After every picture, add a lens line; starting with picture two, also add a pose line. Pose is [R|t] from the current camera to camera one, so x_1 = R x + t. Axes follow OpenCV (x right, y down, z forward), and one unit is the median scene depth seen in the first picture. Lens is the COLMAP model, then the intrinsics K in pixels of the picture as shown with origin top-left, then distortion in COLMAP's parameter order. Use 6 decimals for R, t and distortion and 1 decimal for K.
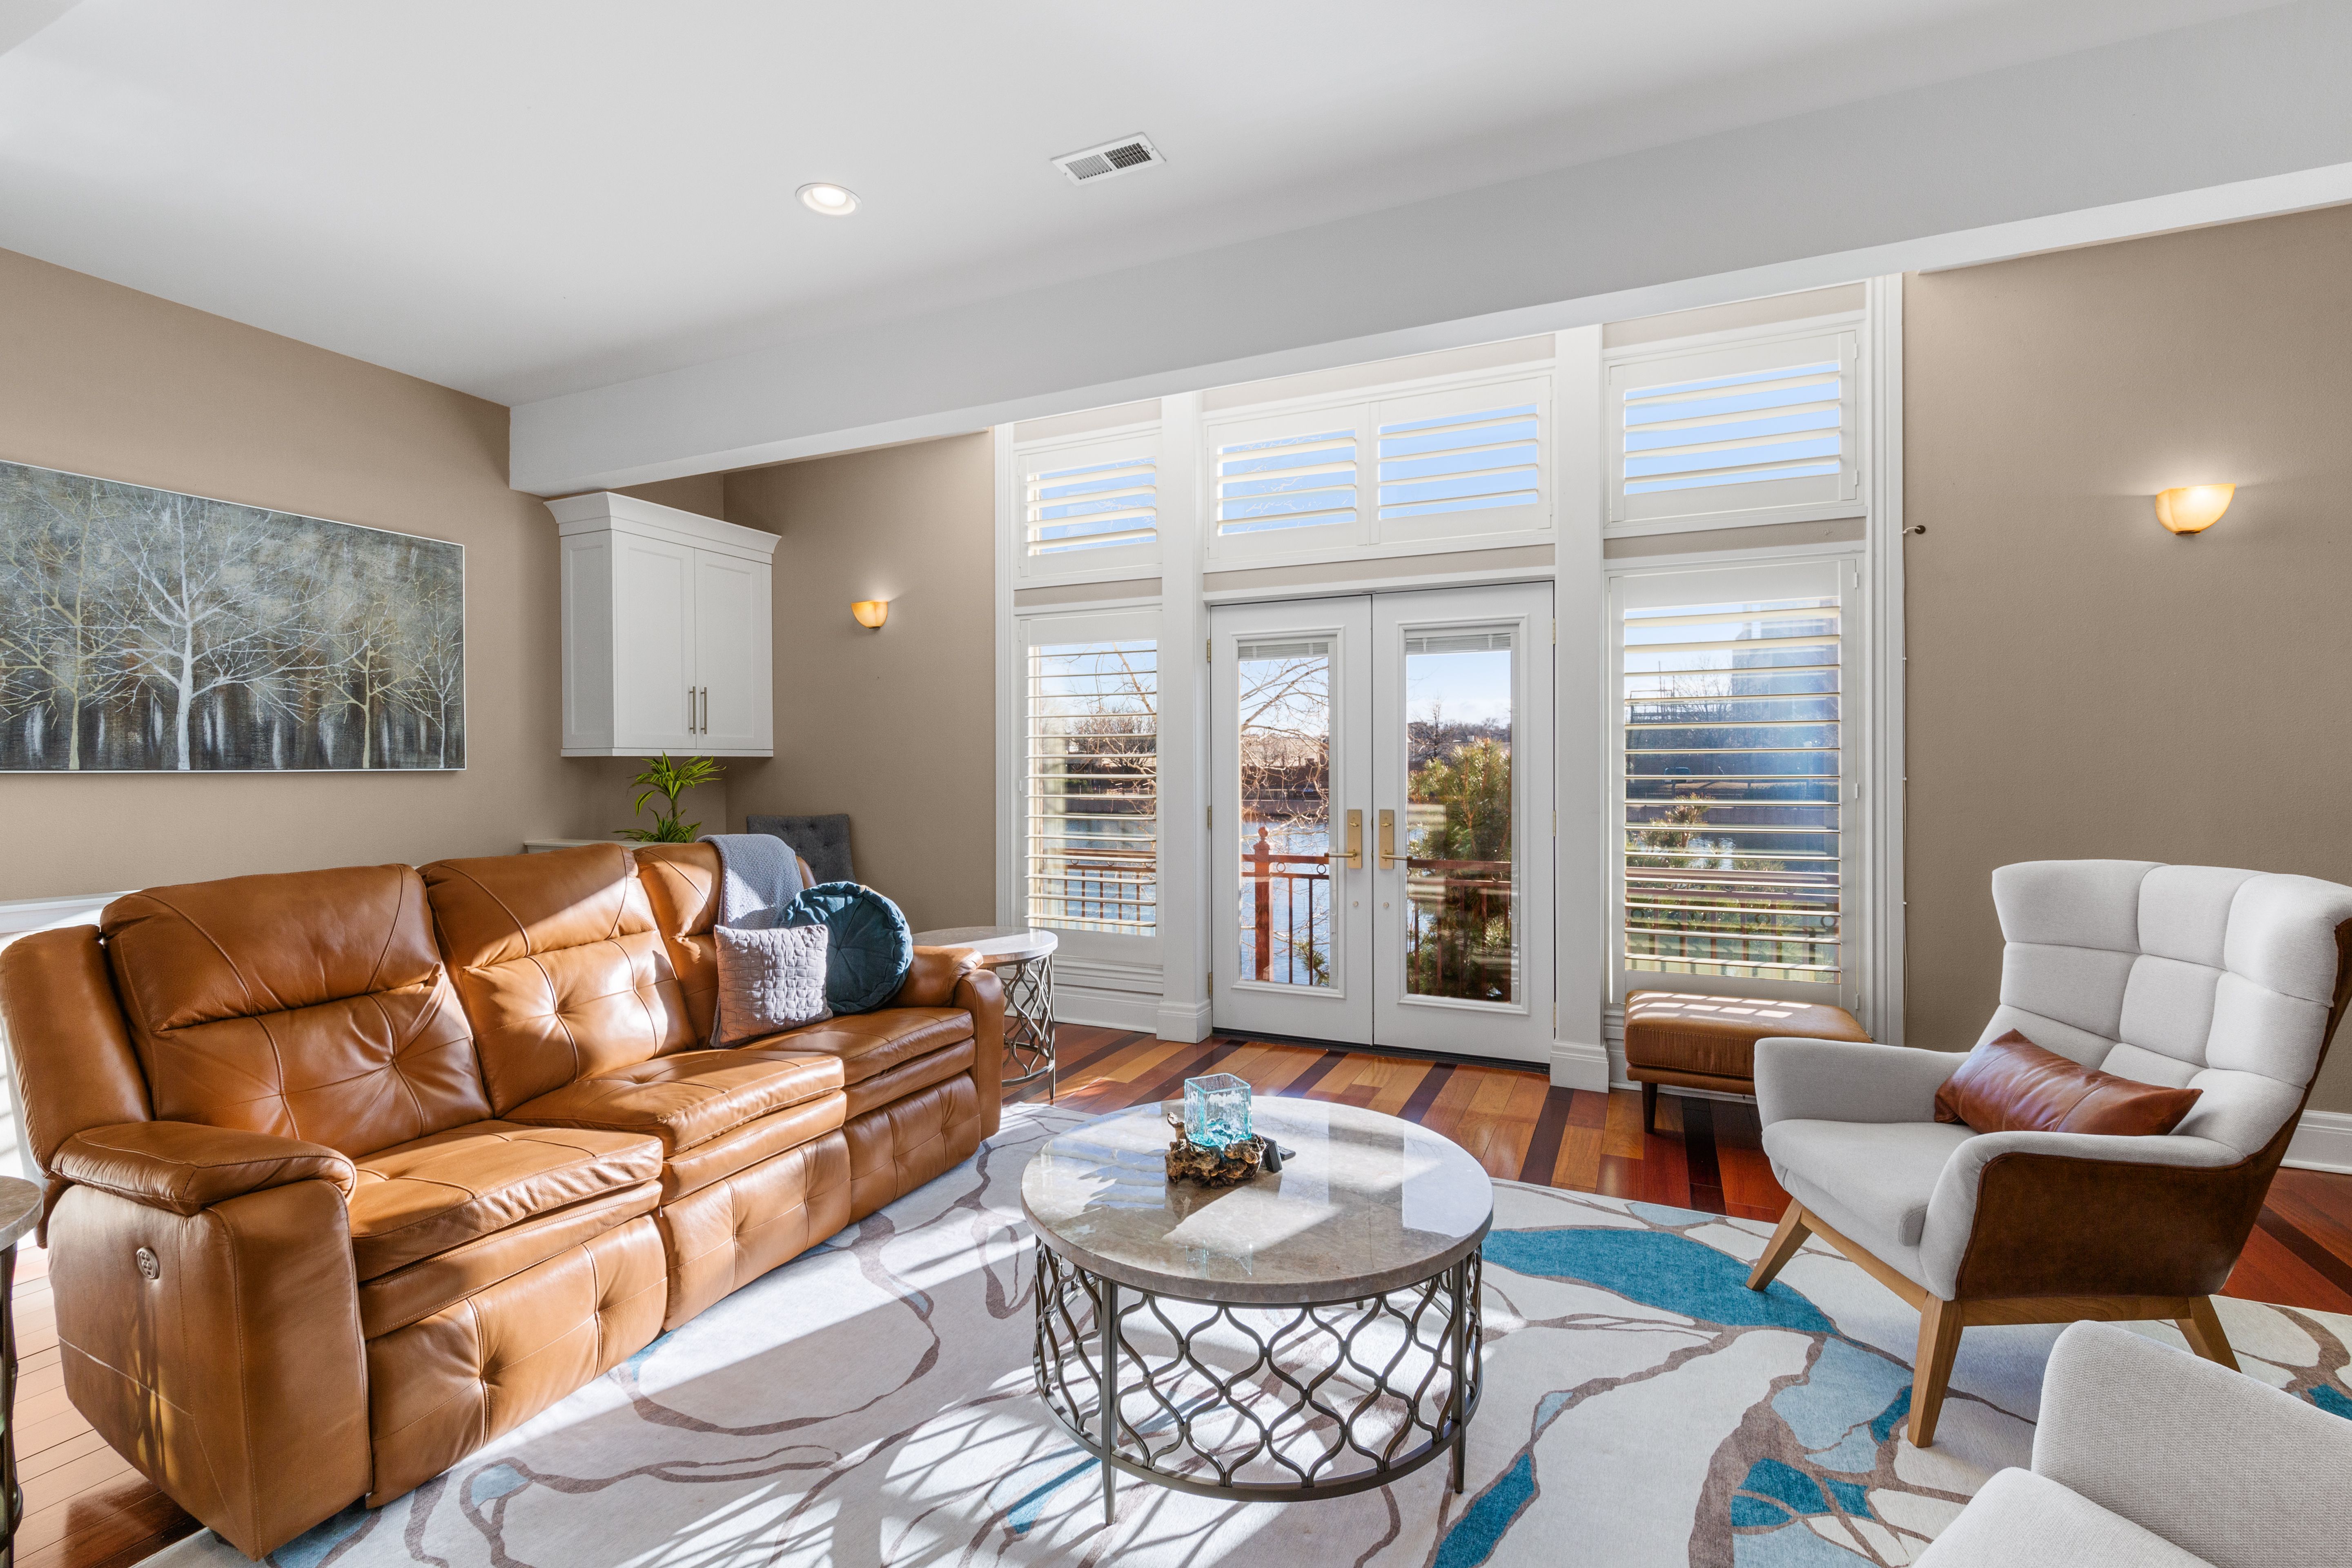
lens RADIAL K [[1037.4, 0, 1181.7], [0, 1037.4, 771.1], [0, 0, 1]] dist [0.000687, -0.000317]
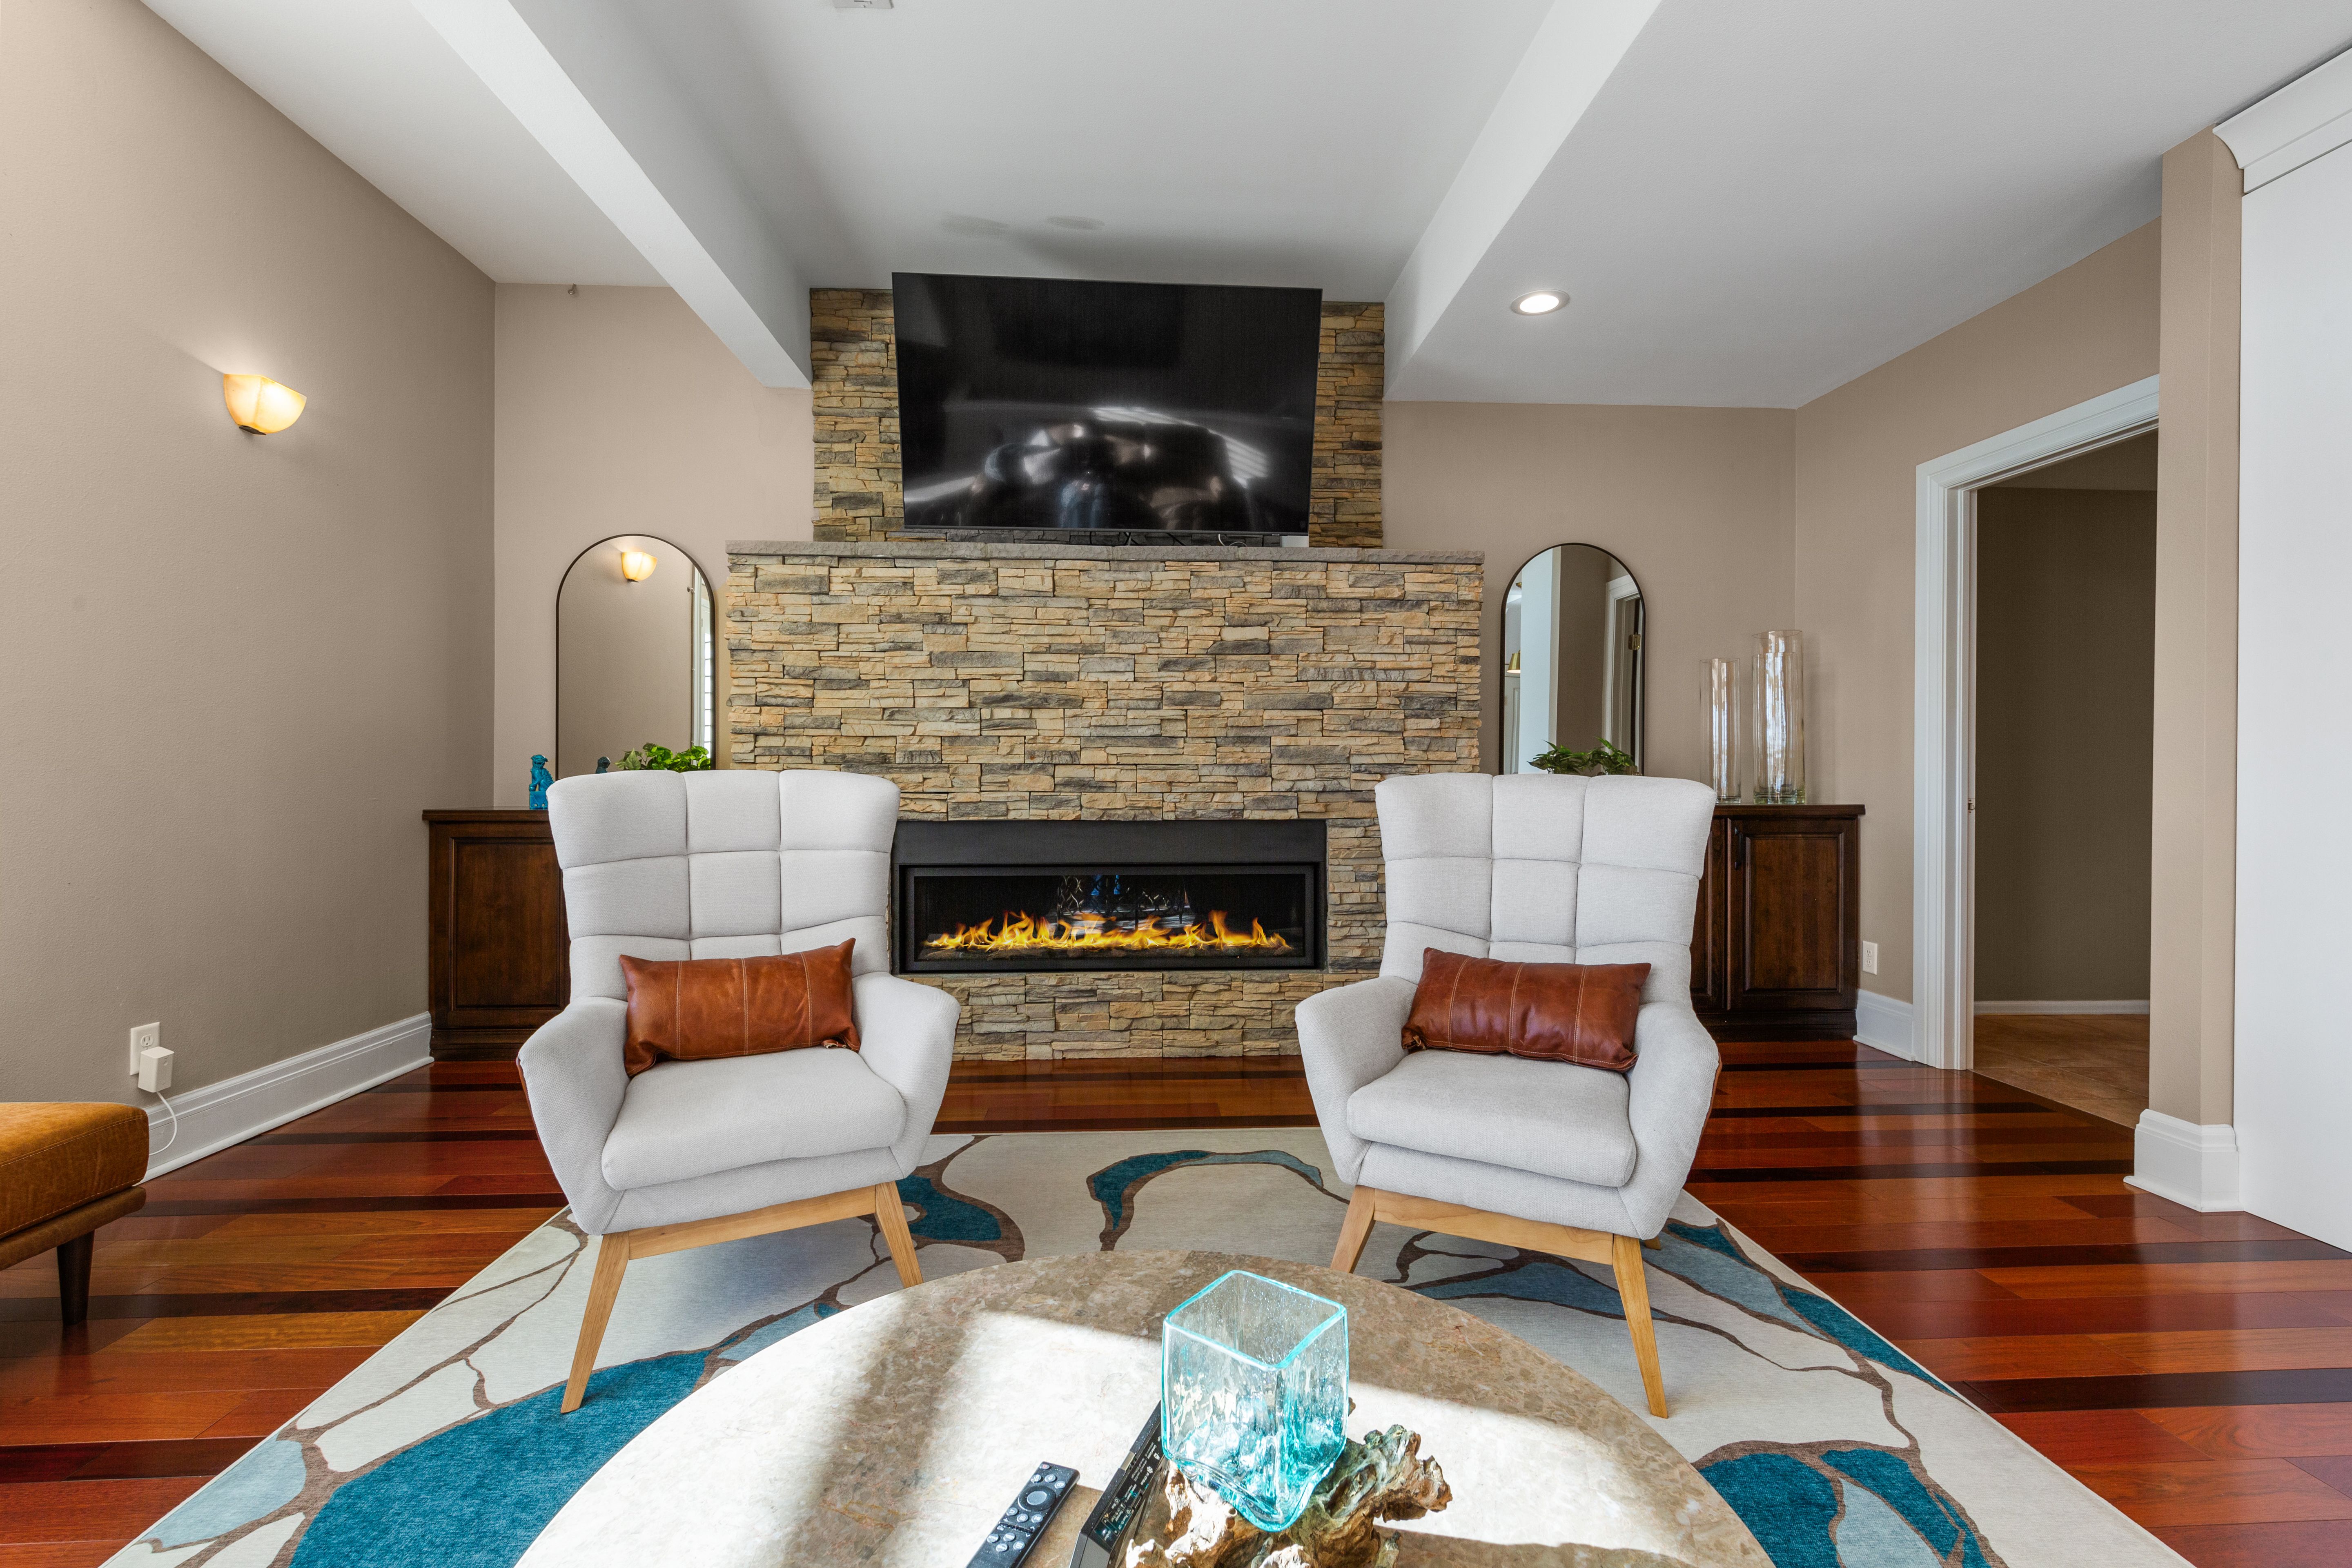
lens RADIAL K [[1020.8, 0, 1171.5], [0, 1020.8, 773.8], [0, 0, 1]] dist [0.001635, 0.000083]
pose [[-0.464151, 0.002931, 0.885751, -0.134336], [0.003363, 0.999993, -0.001546, 0.054374], [-0.885750, 0.002261, -0.464158, 0.589747]]
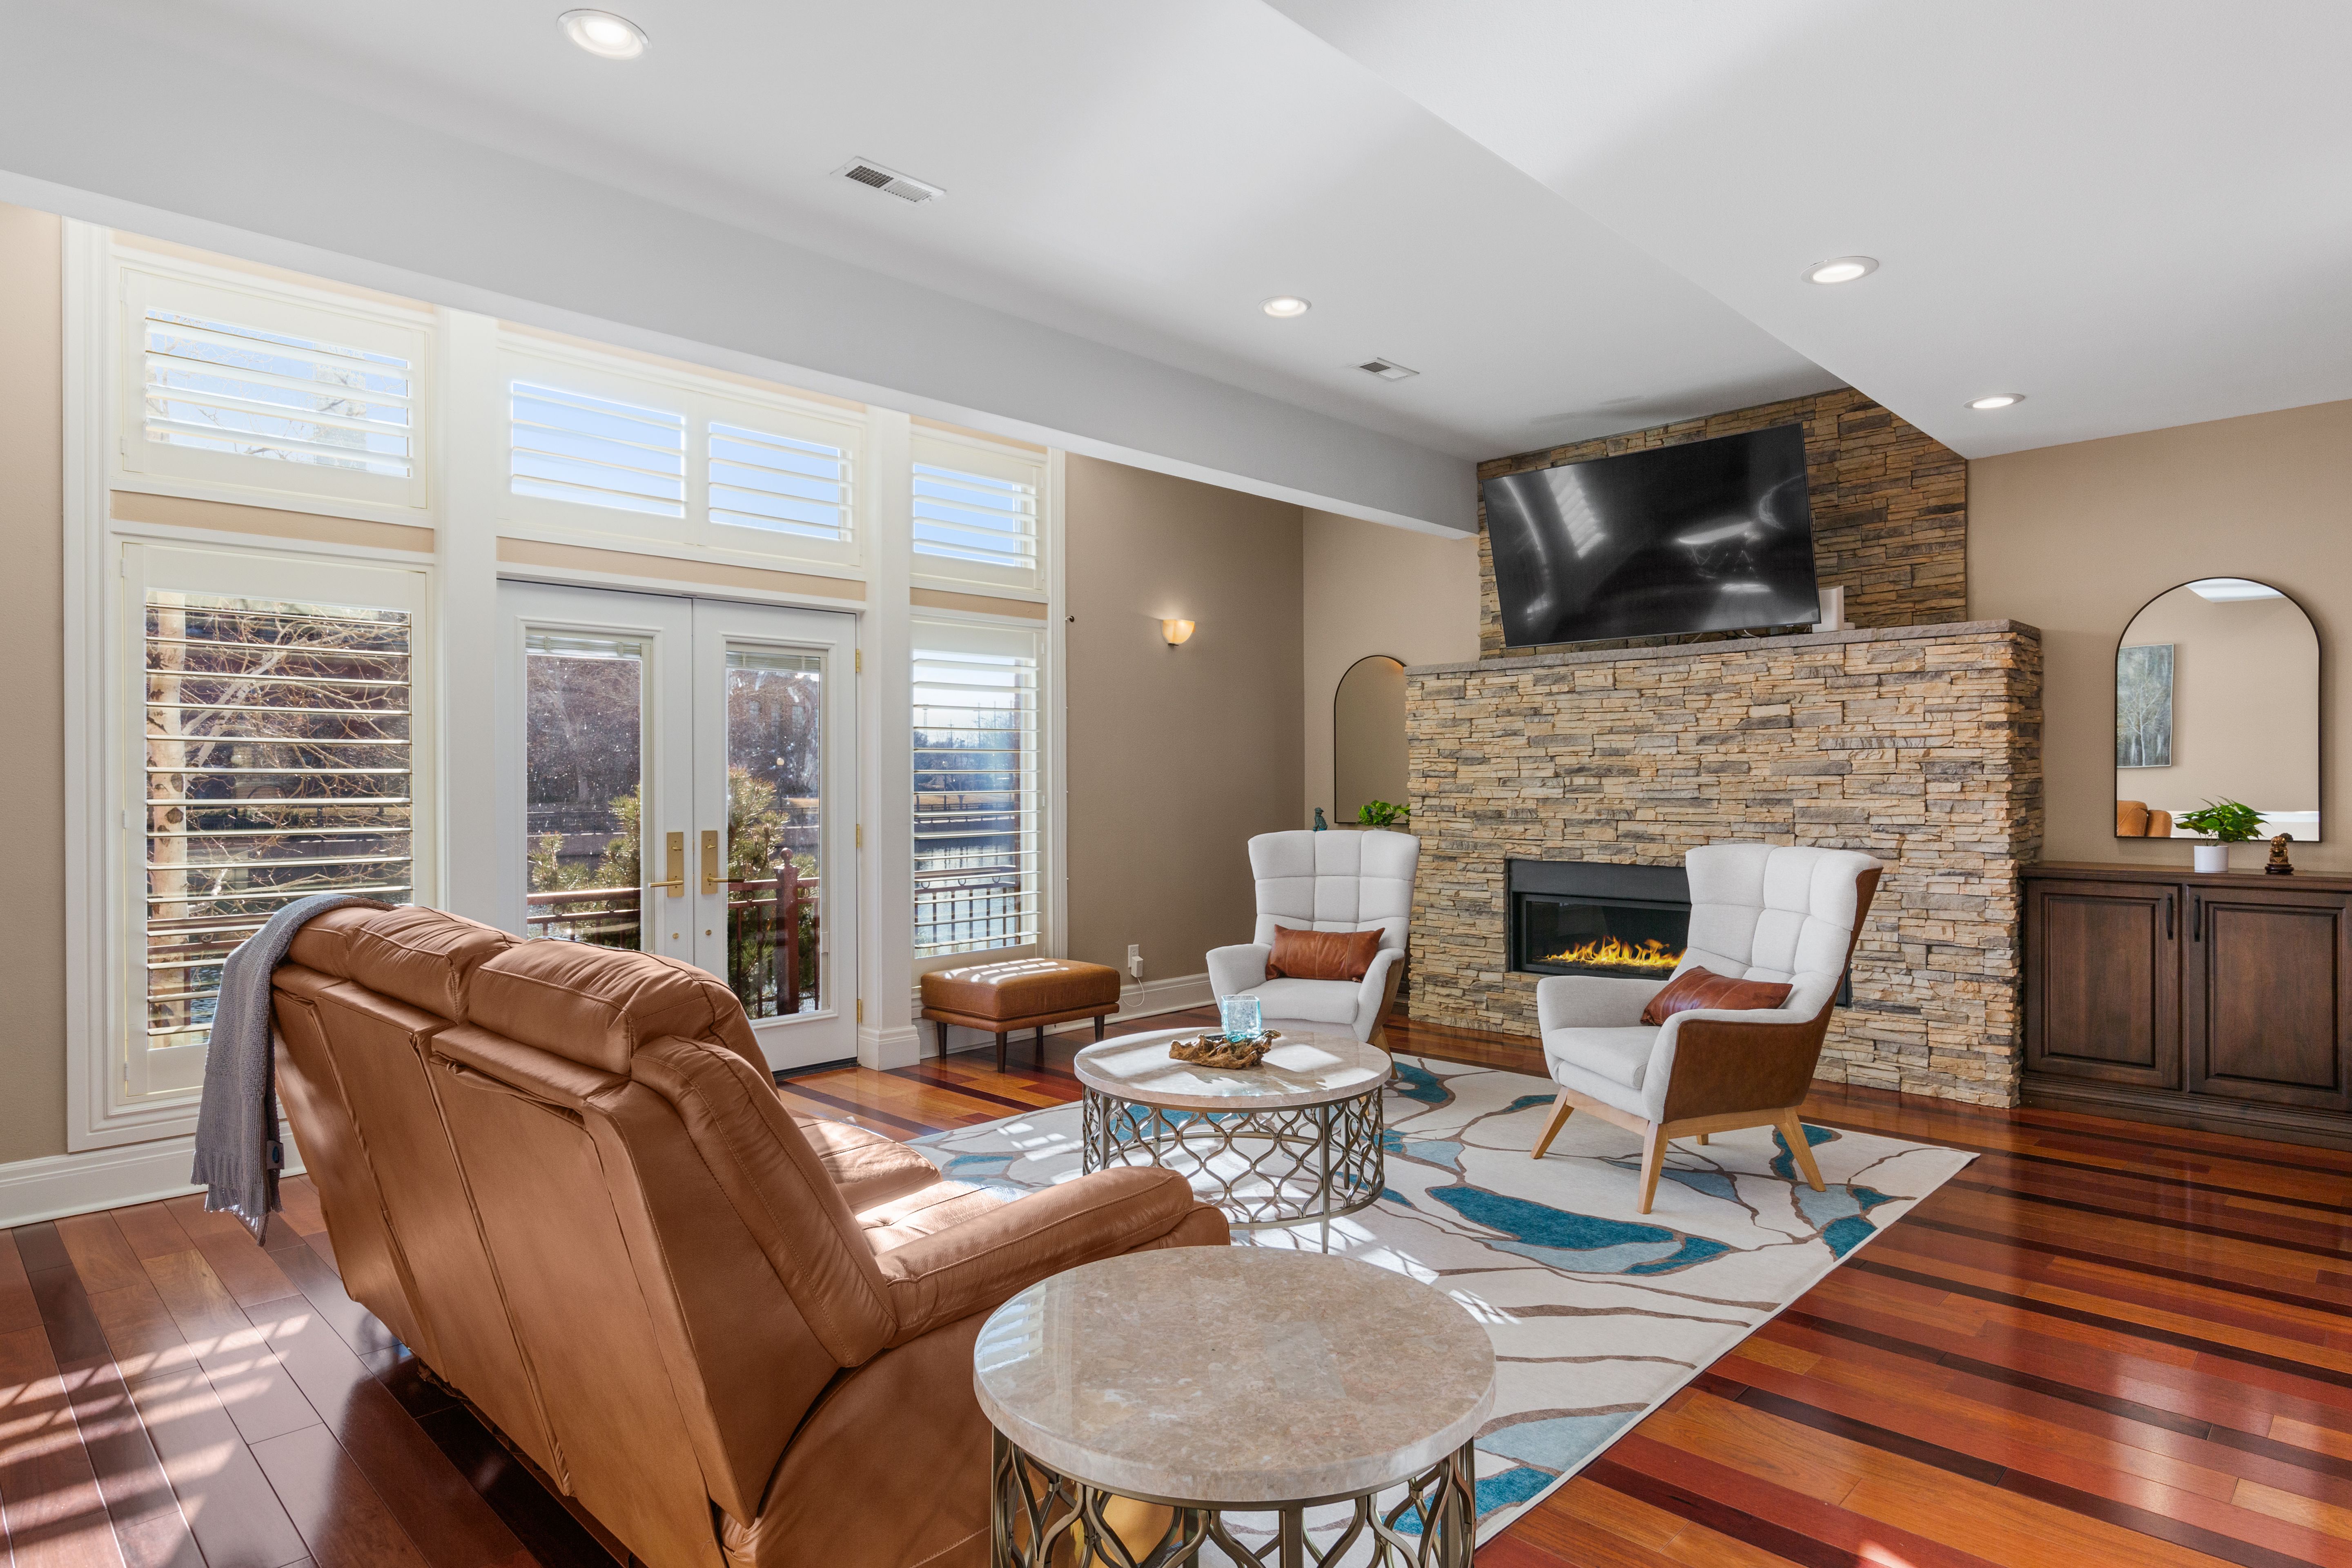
lens RADIAL K [[1294.8, 0, 1176.0], [0, 1294.8, 784.0], [0, 0, 1]] dist [0.002312, 0.000219]
pose [[0.343454, -0.001489, 0.939168, -0.843982], [0.008604, 0.999962, -0.001561, 0.000754], [-0.939130, 0.008617, 0.343453, 0.224147]]
